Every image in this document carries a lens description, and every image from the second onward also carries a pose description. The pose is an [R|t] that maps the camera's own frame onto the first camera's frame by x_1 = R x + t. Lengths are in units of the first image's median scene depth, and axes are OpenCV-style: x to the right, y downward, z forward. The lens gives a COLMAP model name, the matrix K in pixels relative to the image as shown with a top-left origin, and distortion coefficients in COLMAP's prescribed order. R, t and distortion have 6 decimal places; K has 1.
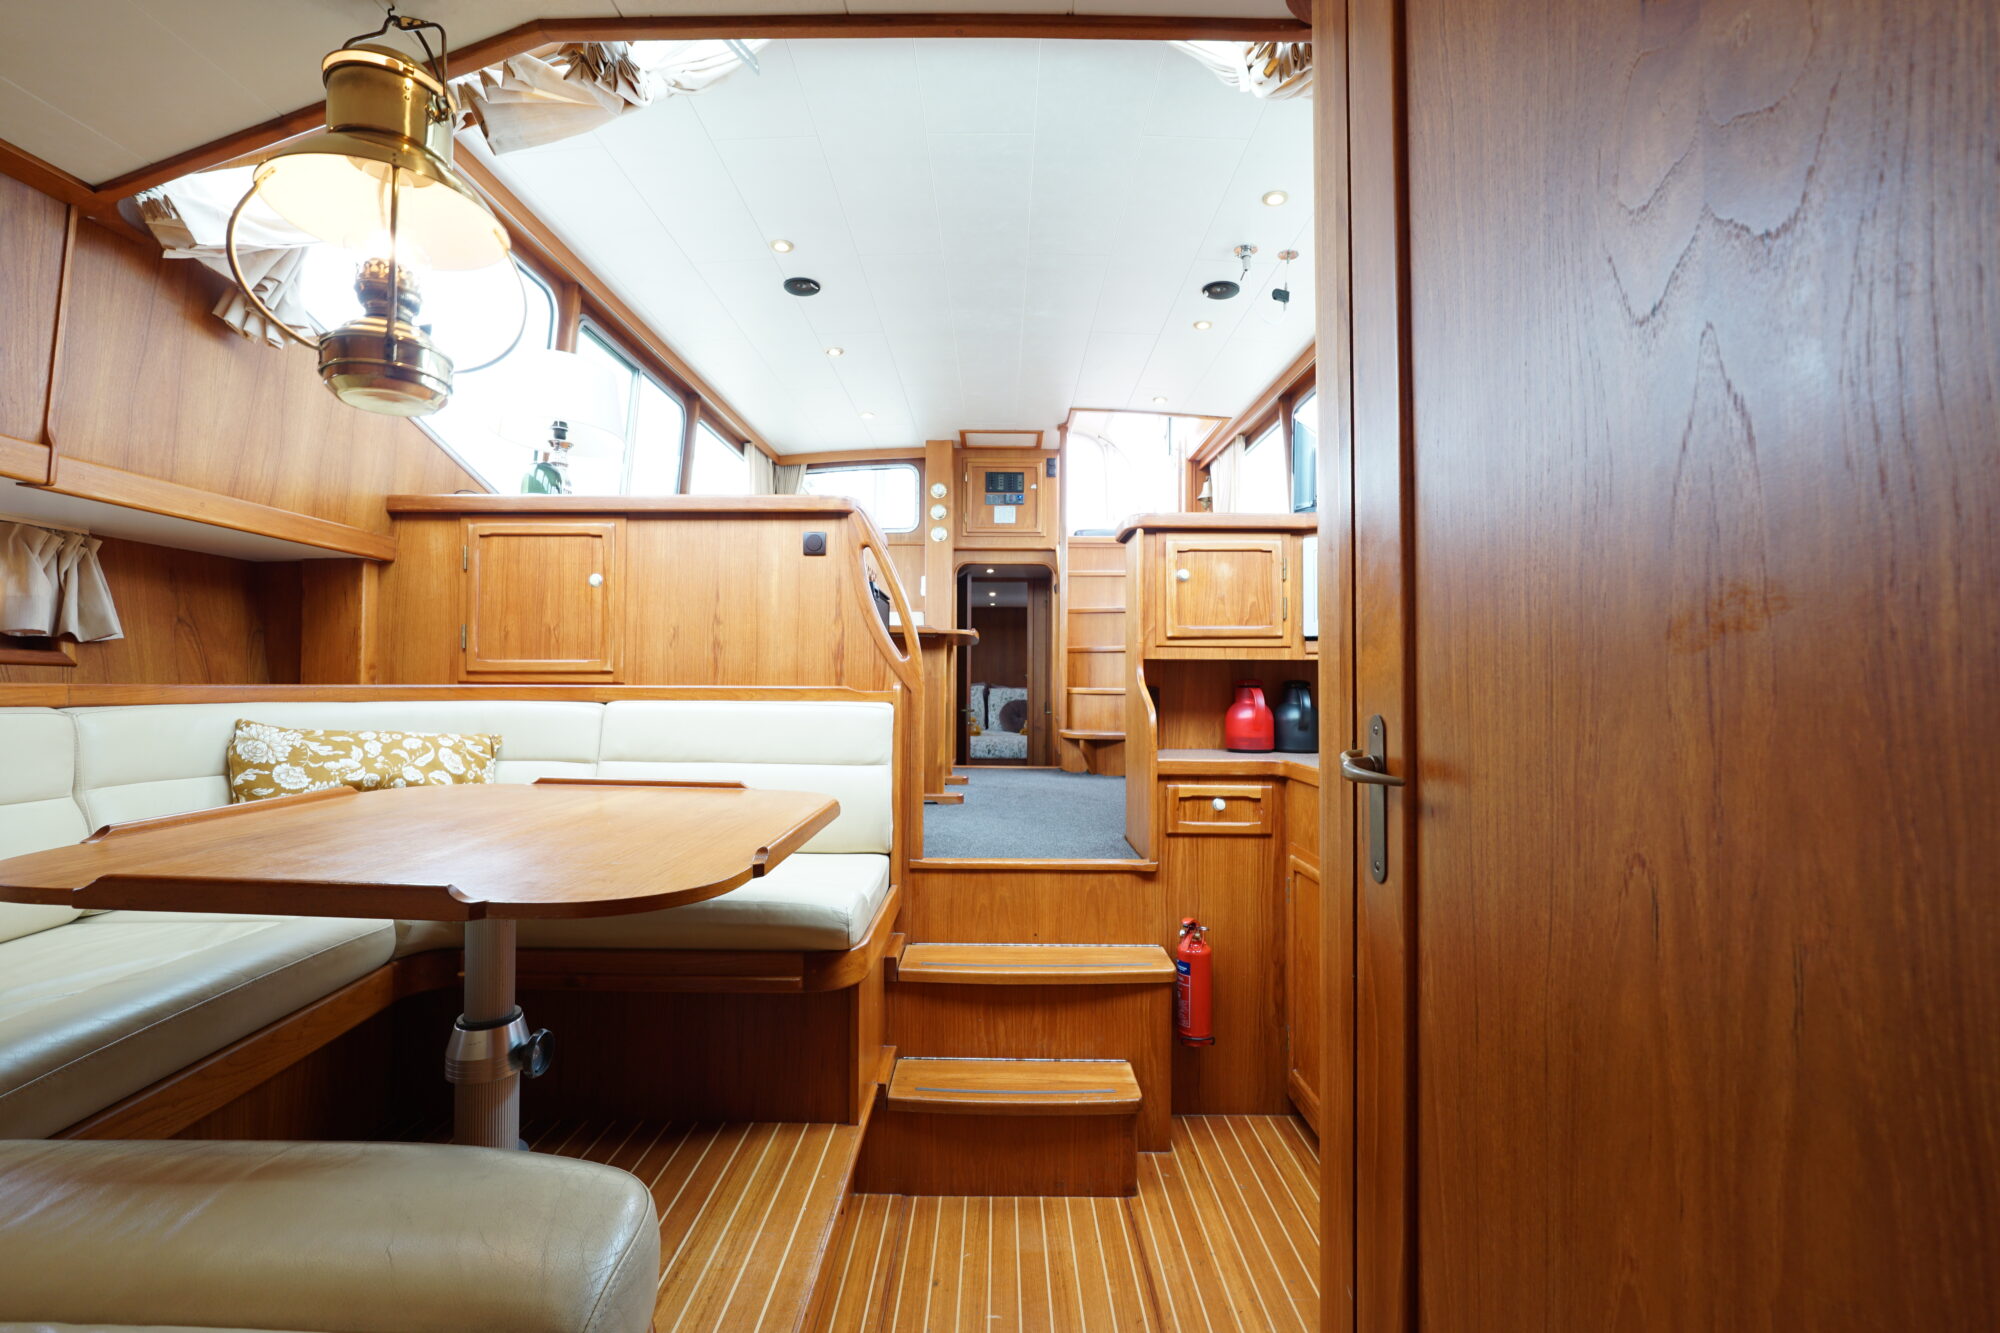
lens RADIAL K [[839.8, 0, 994.2], [0, 839.8, 667.6], [0, 0, 1]] dist [-0.017243, 0.006489]
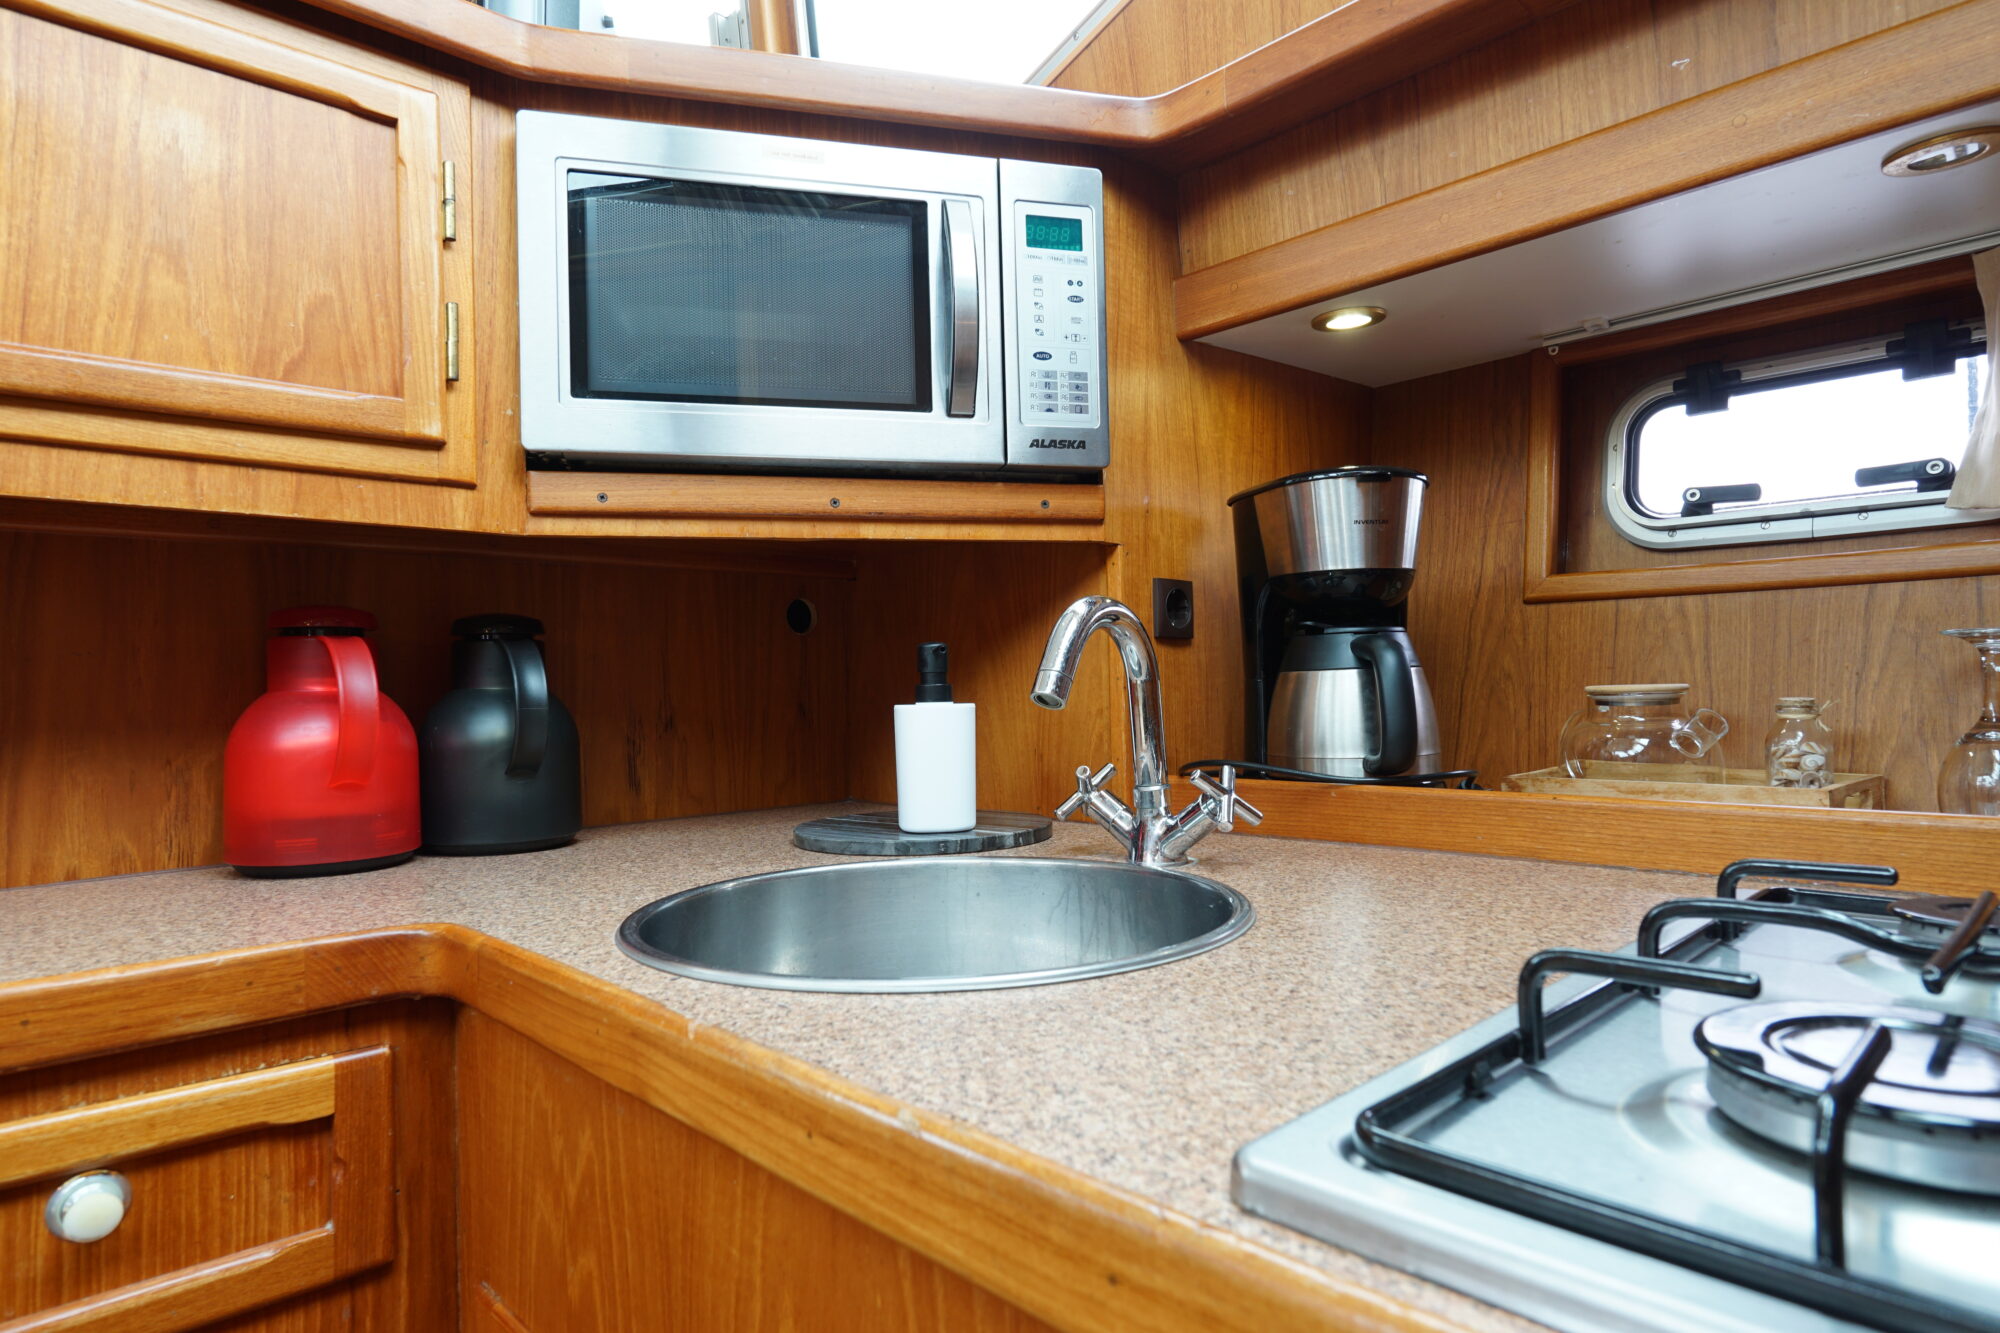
lens RADIAL K [[1108.2, 0, 997.5], [0, 1108.2, 680.2], [0, 0, 1]] dist [-0.009585, 0.005220]
pose [[0.719572, -0.014286, 0.694271, 0.211303], [0.005167, 0.999871, 0.015219, 0.033880], [-0.694398, -0.007364, 0.719553, 0.582852]]
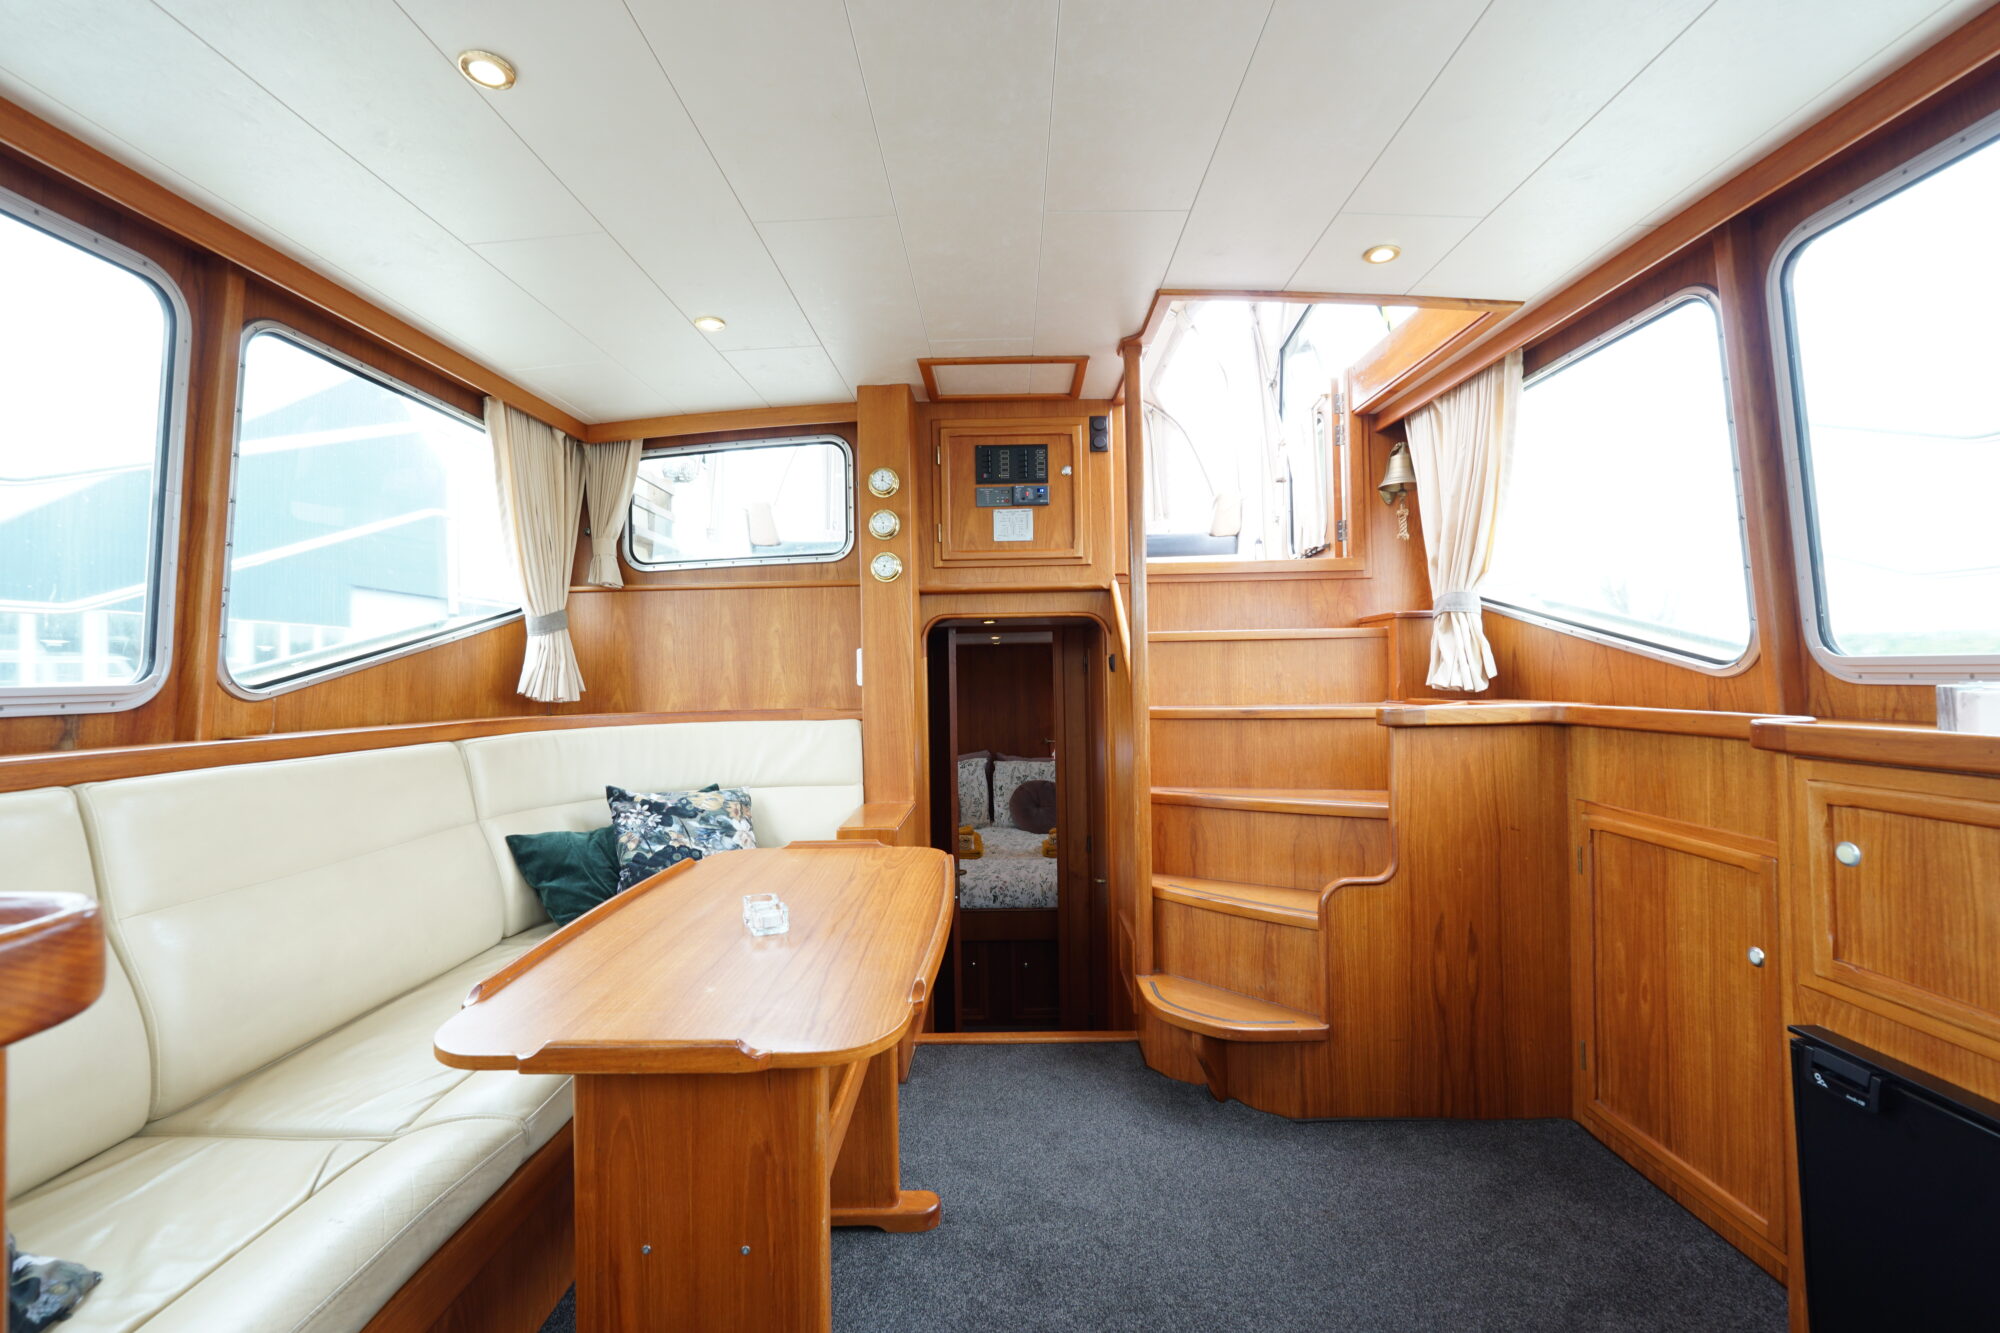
lens RADIAL K [[839.8, 0, 998.3], [0, 839.8, 661.9], [0, 0, 1]] dist [-0.017243, 0.006489]
pose [[0.999714, -0.023569, -0.003955, 0.007012], [0.023595, 0.999699, 0.006735, -0.209160], [0.003795, -0.006827, 0.999969, 0.983643]]
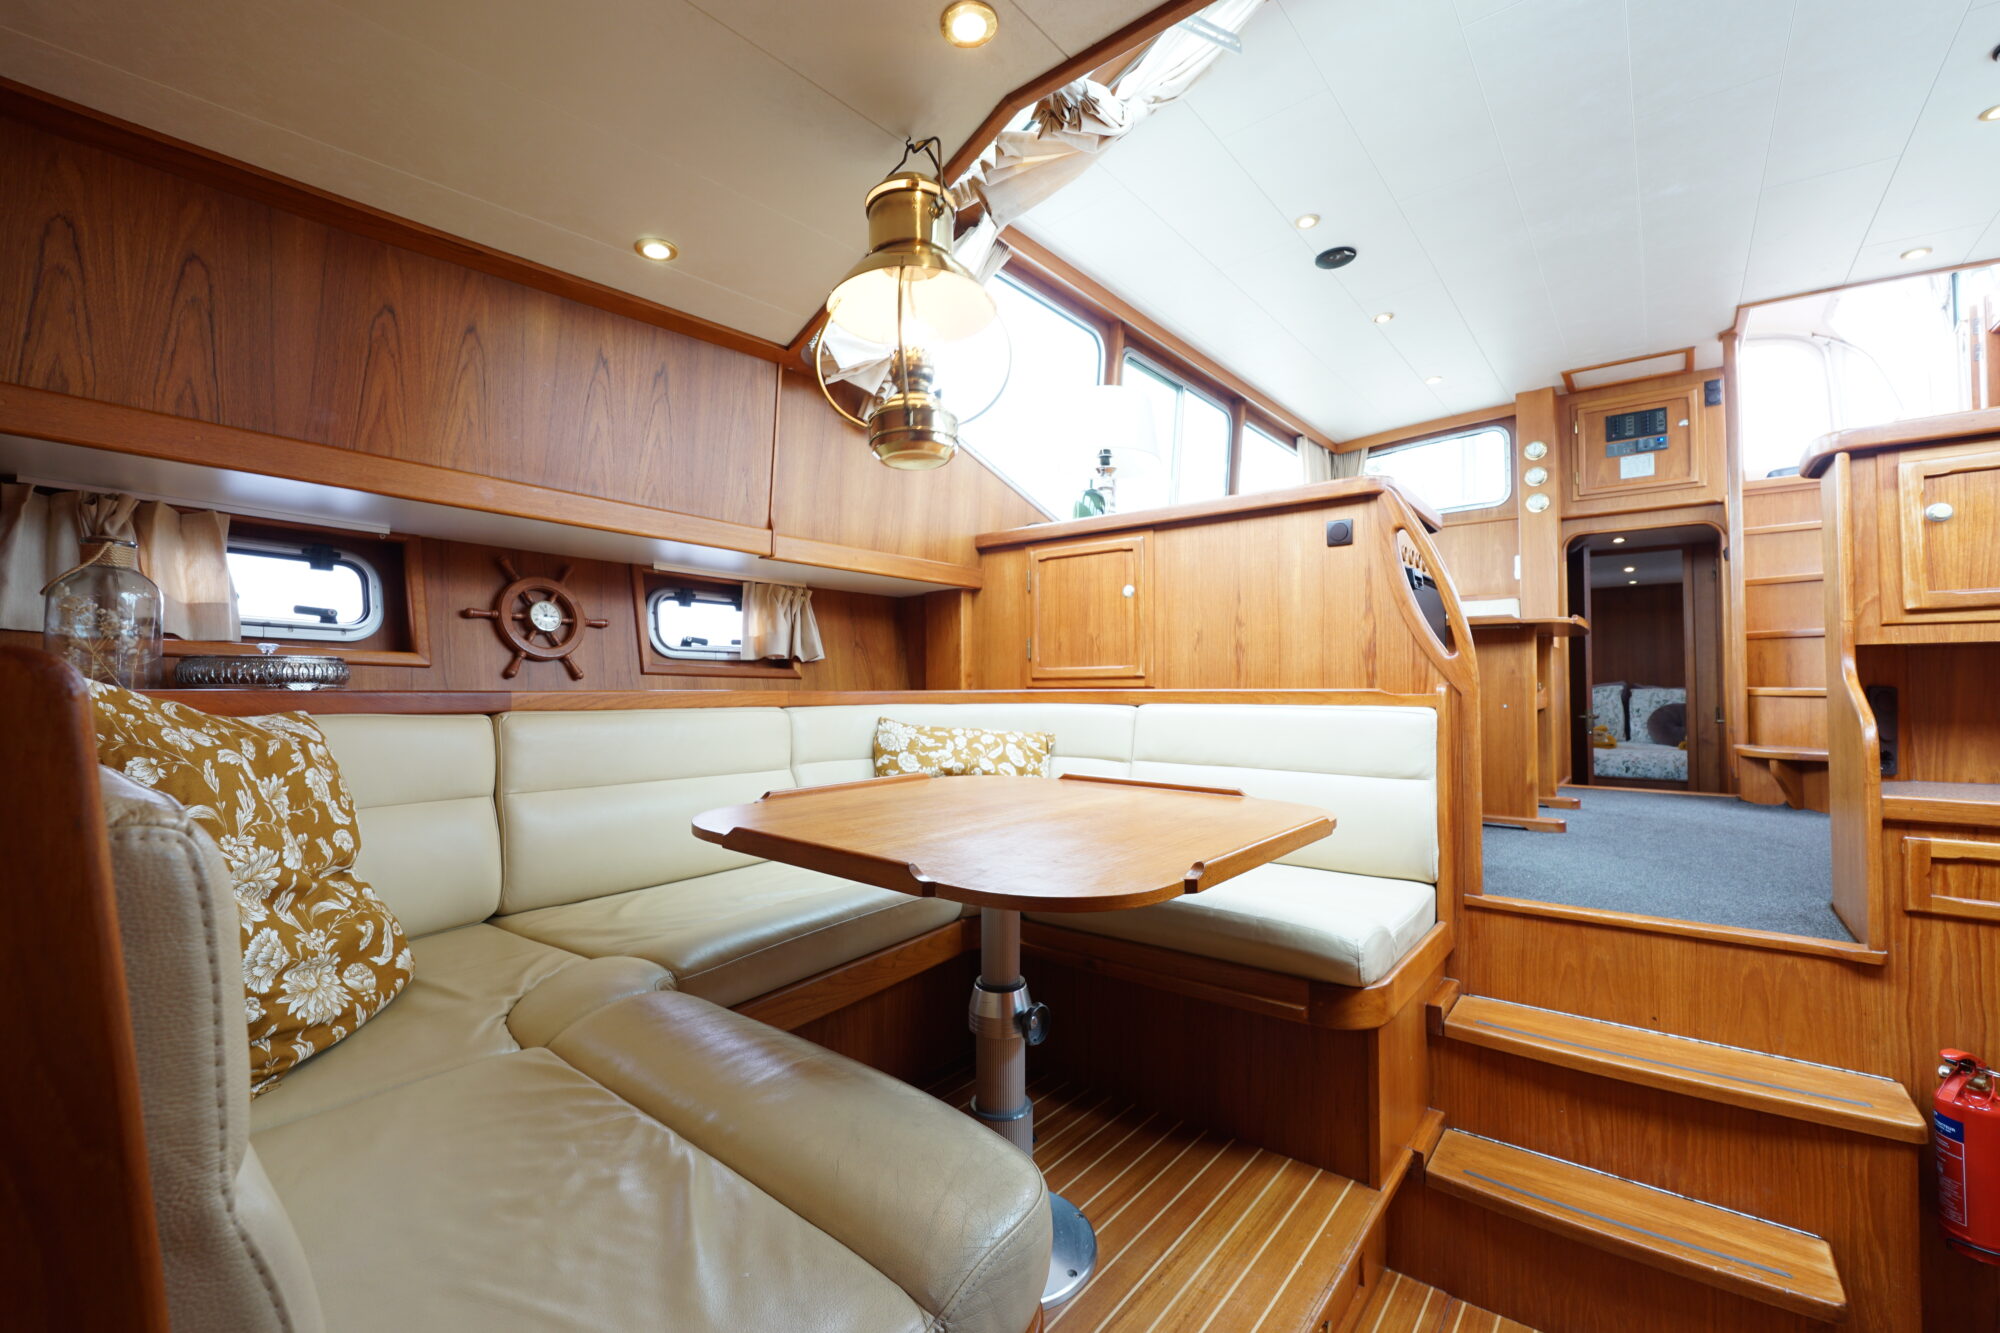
lens RADIAL K [[839.8, 0, 994.4], [0, 839.8, 667.6], [0, 0, 1]] dist [-0.017243, 0.006489]
pose [[0.781484, -0.022357, -0.623525, 0.050622], [0.020810, 0.999736, -0.009763, 0.000018], [0.623579, -0.005346, 0.781742, 0.045405]]
